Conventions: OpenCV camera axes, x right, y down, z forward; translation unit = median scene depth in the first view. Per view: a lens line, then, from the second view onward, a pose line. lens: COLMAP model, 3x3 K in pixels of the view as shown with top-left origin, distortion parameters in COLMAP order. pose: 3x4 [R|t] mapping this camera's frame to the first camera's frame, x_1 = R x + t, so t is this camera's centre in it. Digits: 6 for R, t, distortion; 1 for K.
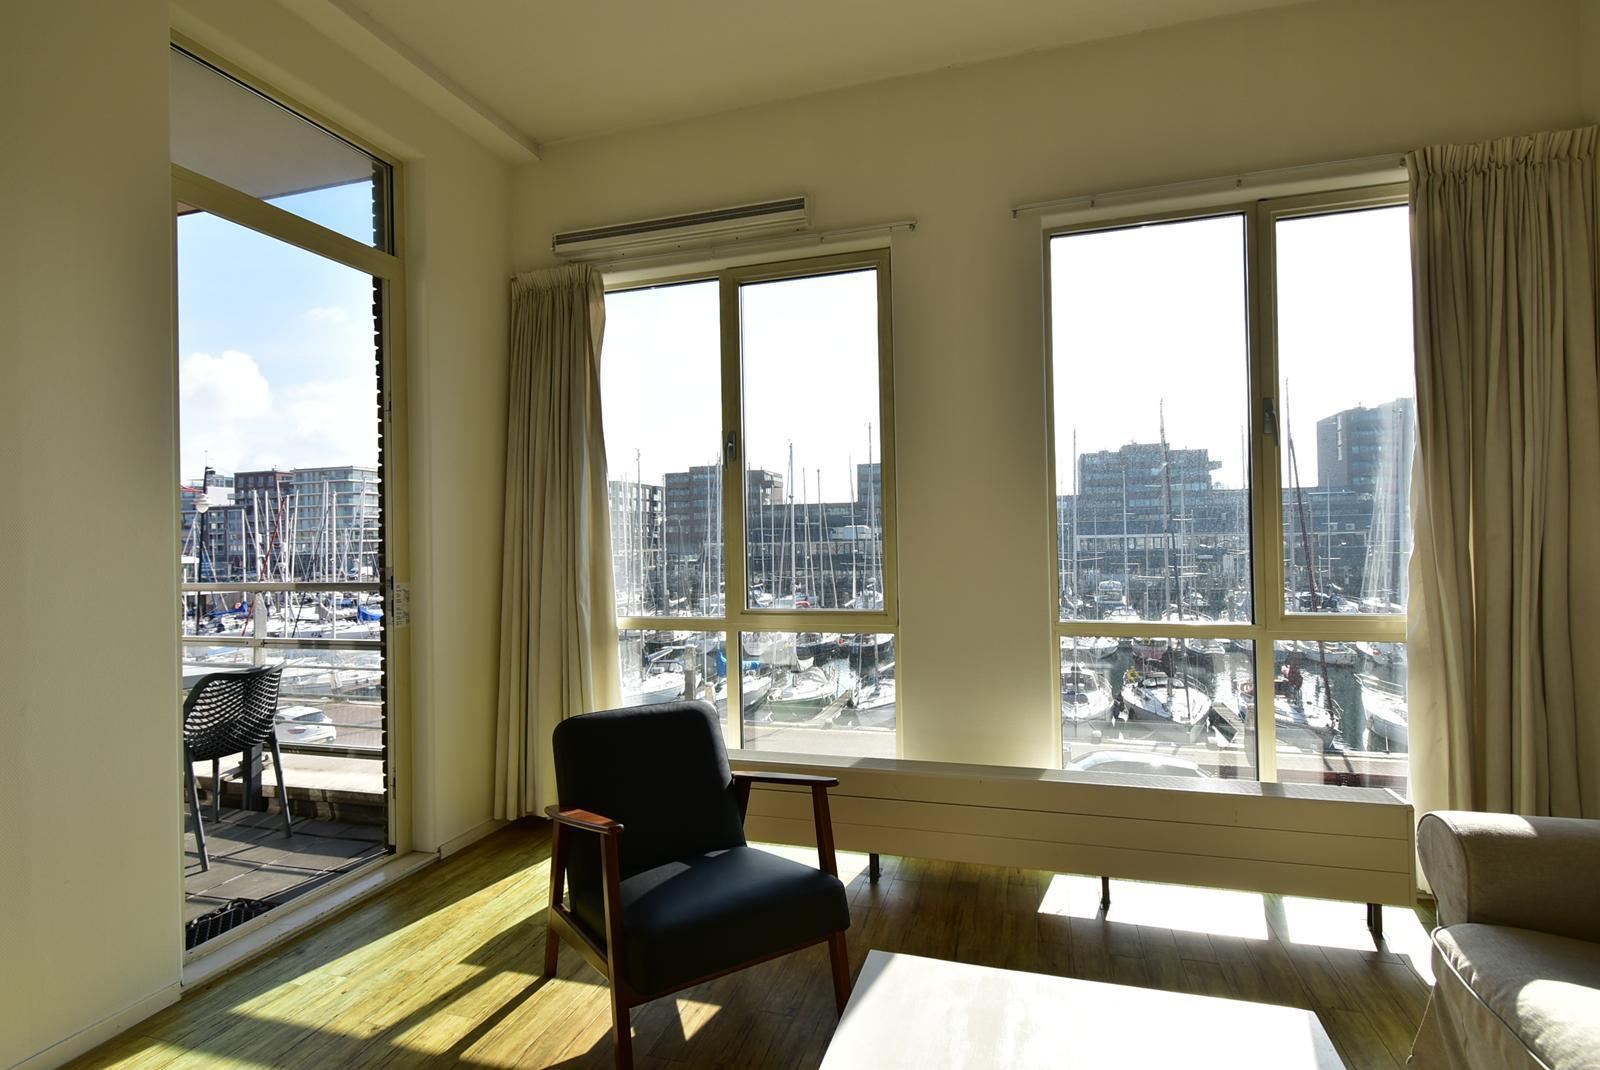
lens RADIAL K [[790.9, 0, 800.0], [0, 790.9, 535.0], [0, 0, 1]] dist [0.003062, -0.000491]
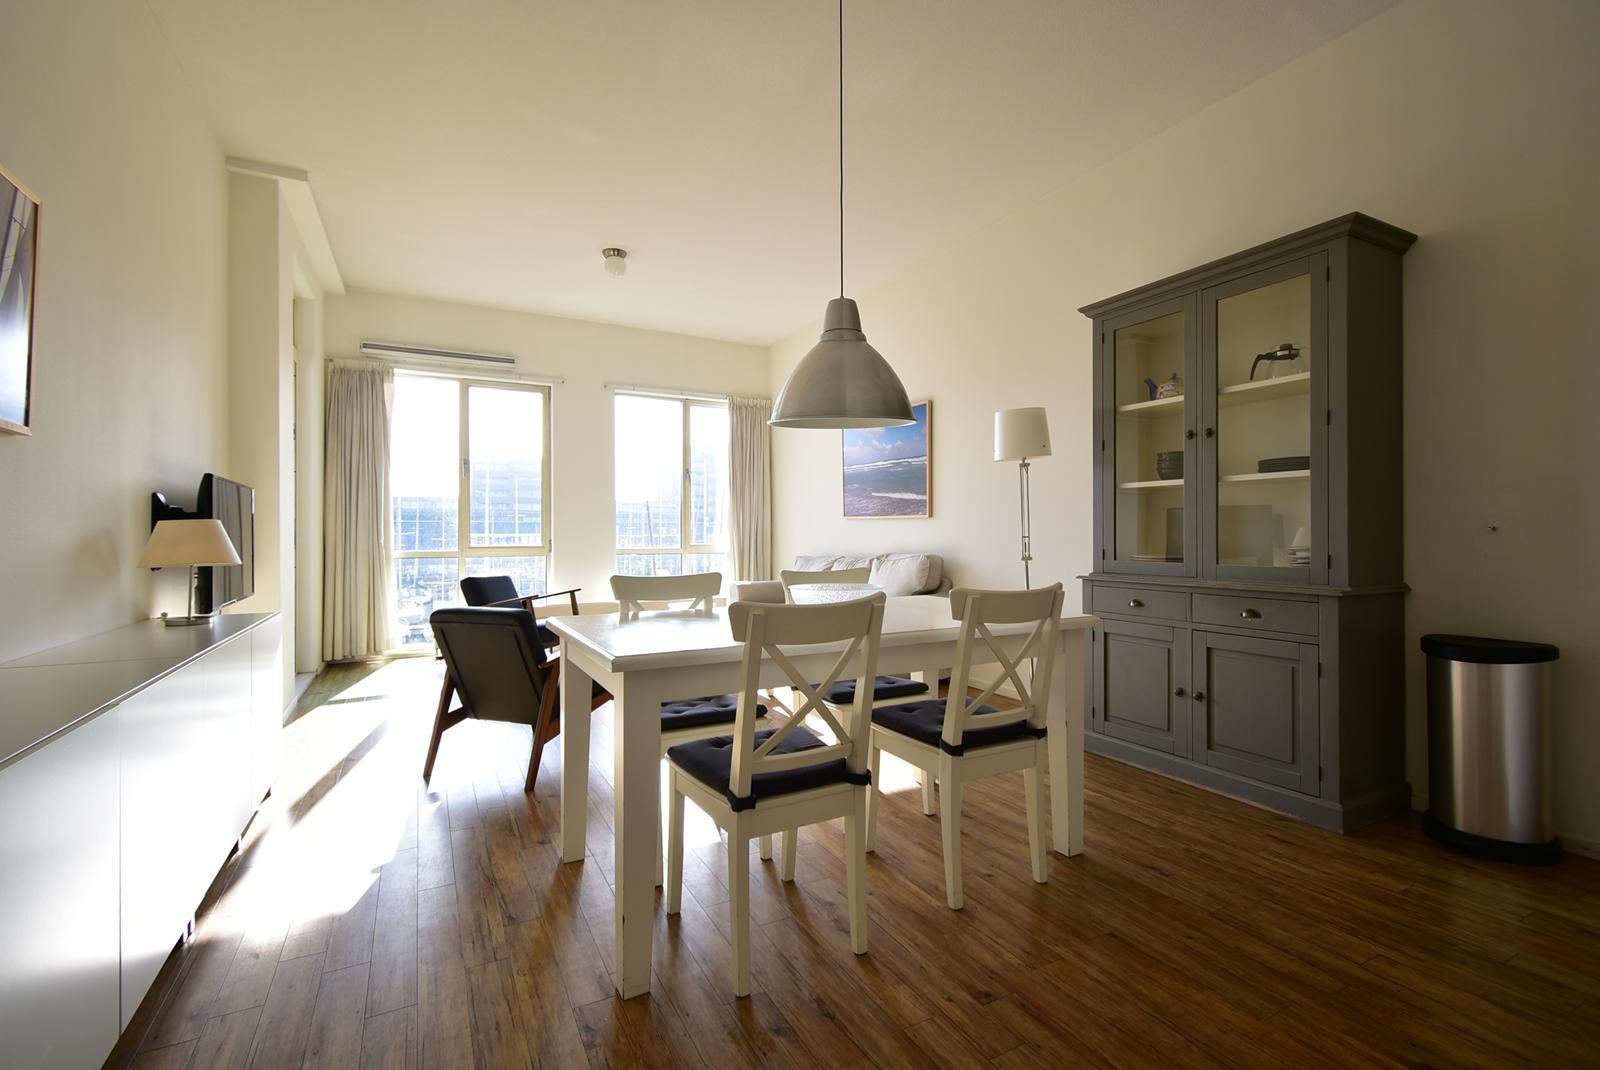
lens RADIAL K [[709.2, 0, 802.0], [0, 709.2, 533.5], [0, 0, 1]] dist [0.009803, -0.007490]
pose [[0.705374, 0.017425, 0.708621, -0.822722], [-0.016046, 0.999834, -0.008613, 0.067985], [-0.708654, -0.005295, 0.705536, -0.971974]]
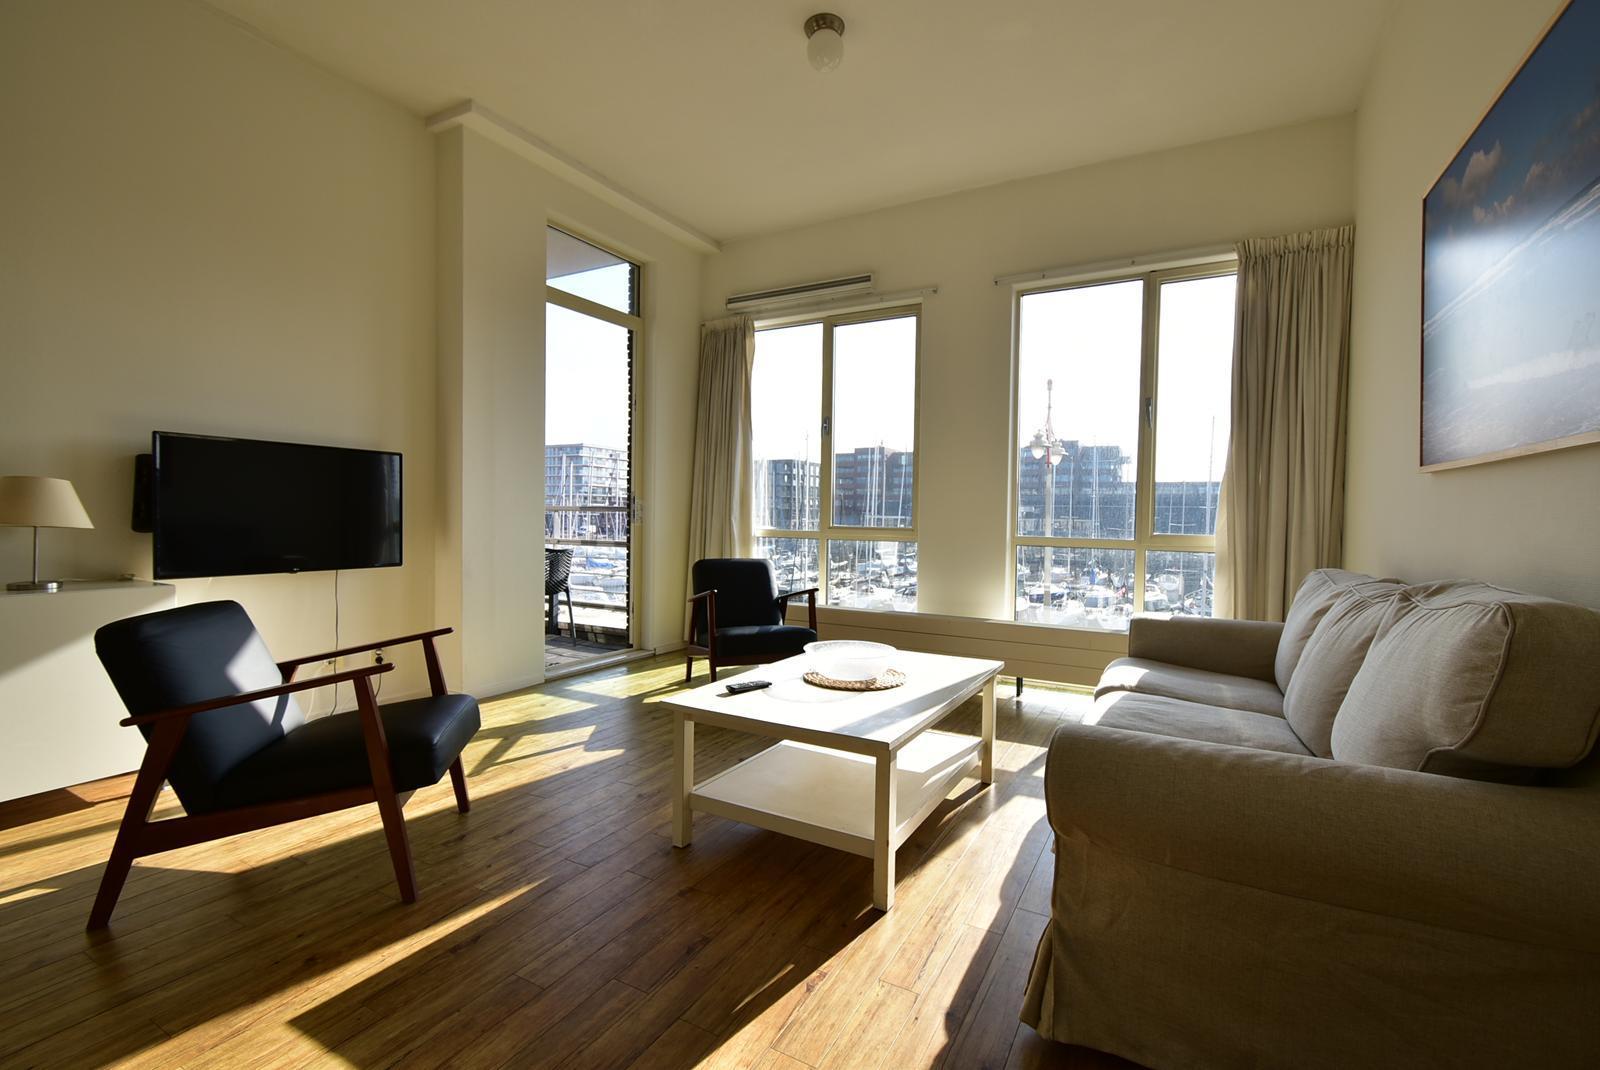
lens RADIAL K [[704.2, 0, 803.7], [0, 704.2, 531.1], [0, 0, 1]] dist [0.003253, 0.000345]
pose [[0.977813, 0.038249, -0.205958, 0.190272], [-0.031886, 0.998909, 0.034129, 0.062286], [0.207038, -0.026804, 0.977966, -0.477729]]
